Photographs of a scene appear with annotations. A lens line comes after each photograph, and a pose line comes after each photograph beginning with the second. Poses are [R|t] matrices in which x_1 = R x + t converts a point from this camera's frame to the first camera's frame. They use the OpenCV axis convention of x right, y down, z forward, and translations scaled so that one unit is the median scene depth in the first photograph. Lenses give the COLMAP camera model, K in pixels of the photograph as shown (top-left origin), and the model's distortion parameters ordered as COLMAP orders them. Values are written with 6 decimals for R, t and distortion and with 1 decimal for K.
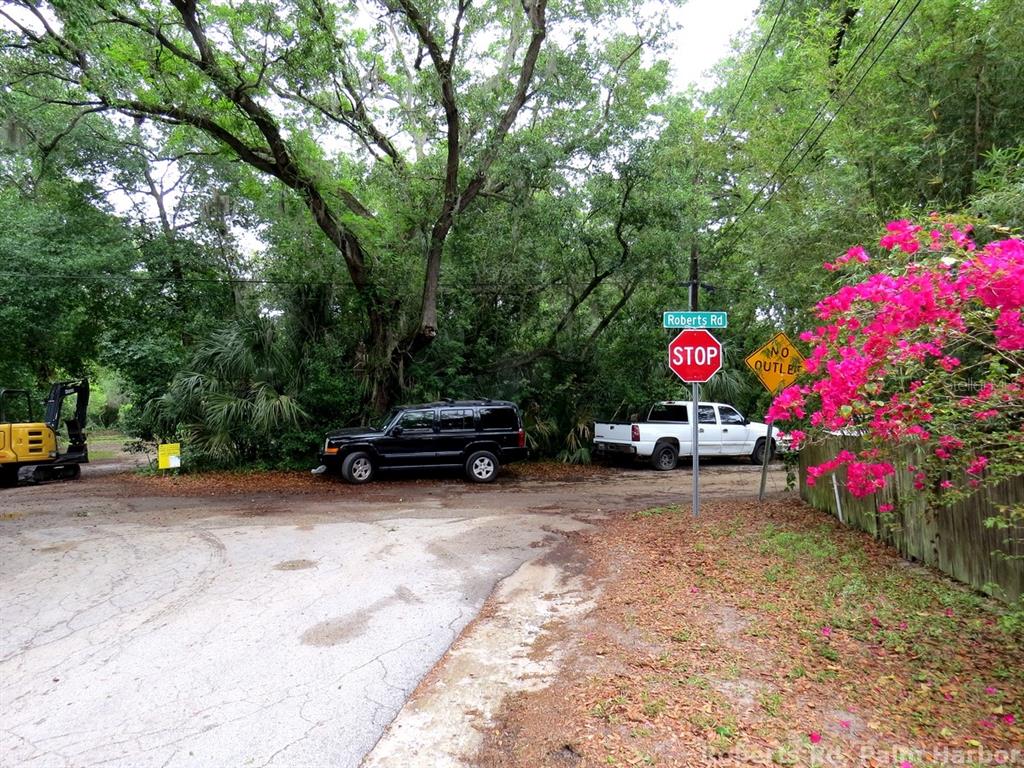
lens RADIAL K [[730.0, 0, 510.2], [0, 730.0, 381.8], [0, 0, 1]] dist [-0.014035, -0.000991]
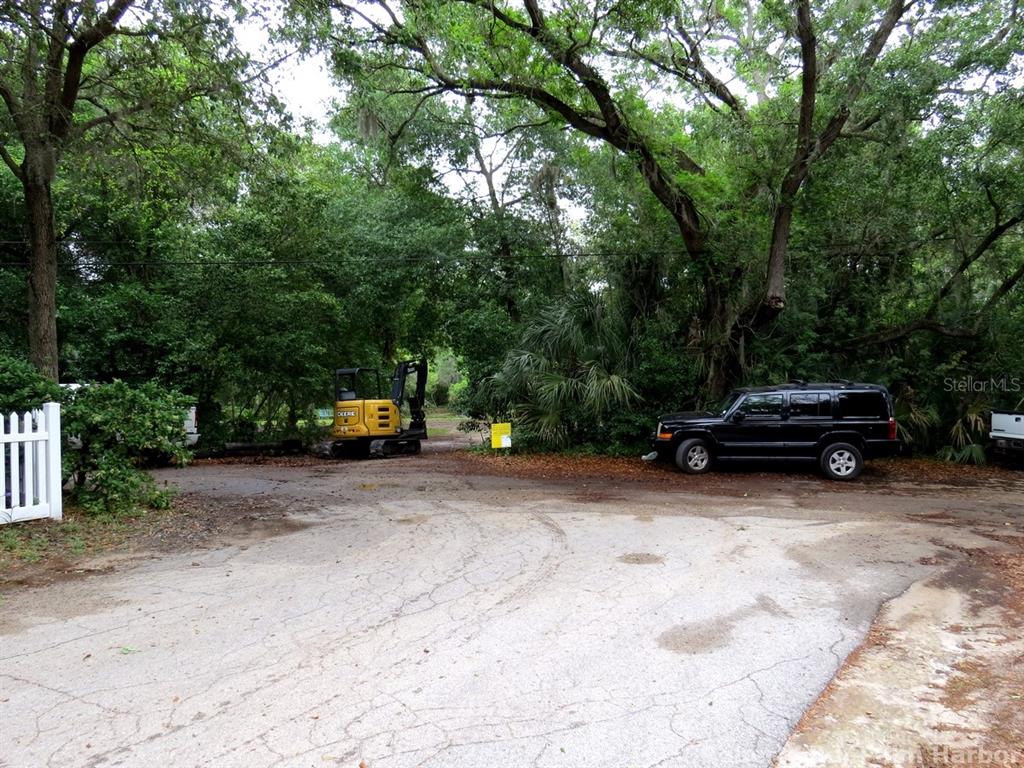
lens RADIAL K [[802.0, 0, 514.6], [0, 802.0, 380.9], [0, 0, 1]] dist [-0.012760, -0.000185]
pose [[0.917712, 0.009461, -0.397134, -0.018205], [0.000246, 0.999703, 0.024383, 0.000915], [0.397247, -0.022475, 0.917437, 0.005513]]
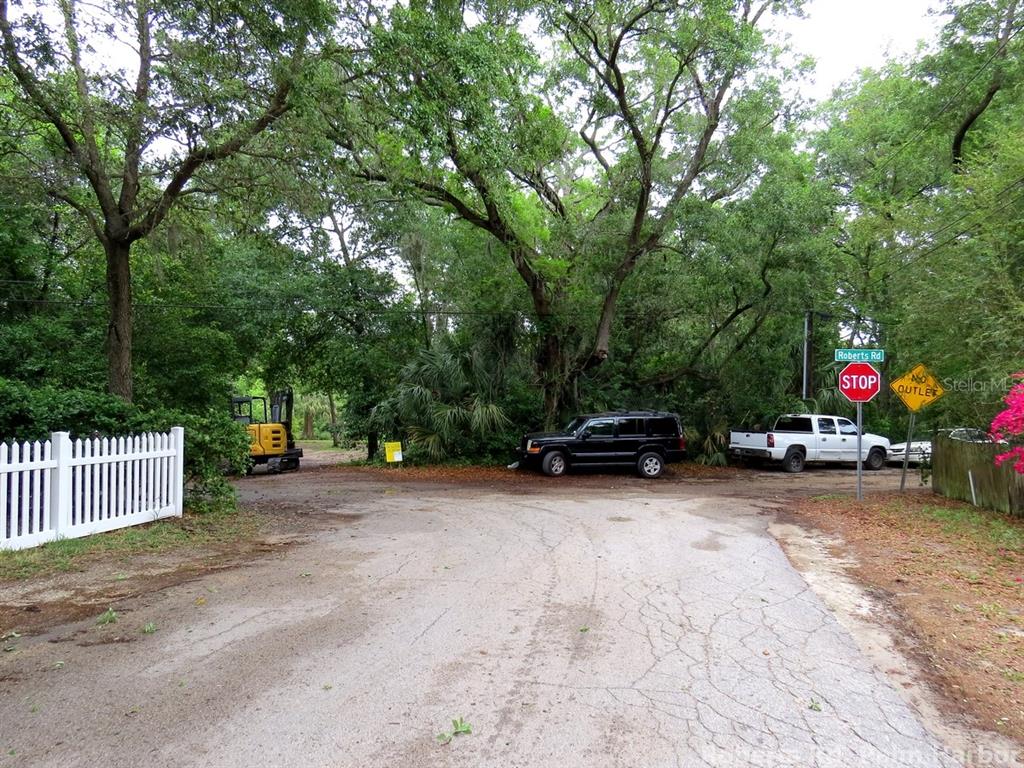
lens RADIAL K [[730.0, 0, 512.6], [0, 730.0, 378.2], [0, 0, 1]] dist [-0.014035, -0.000991]
pose [[0.997415, 0.012498, -0.070758, -0.182793], [-0.013612, 0.999790, -0.015290, -0.008519], [0.070552, 0.016213, 0.997376, -0.242836]]
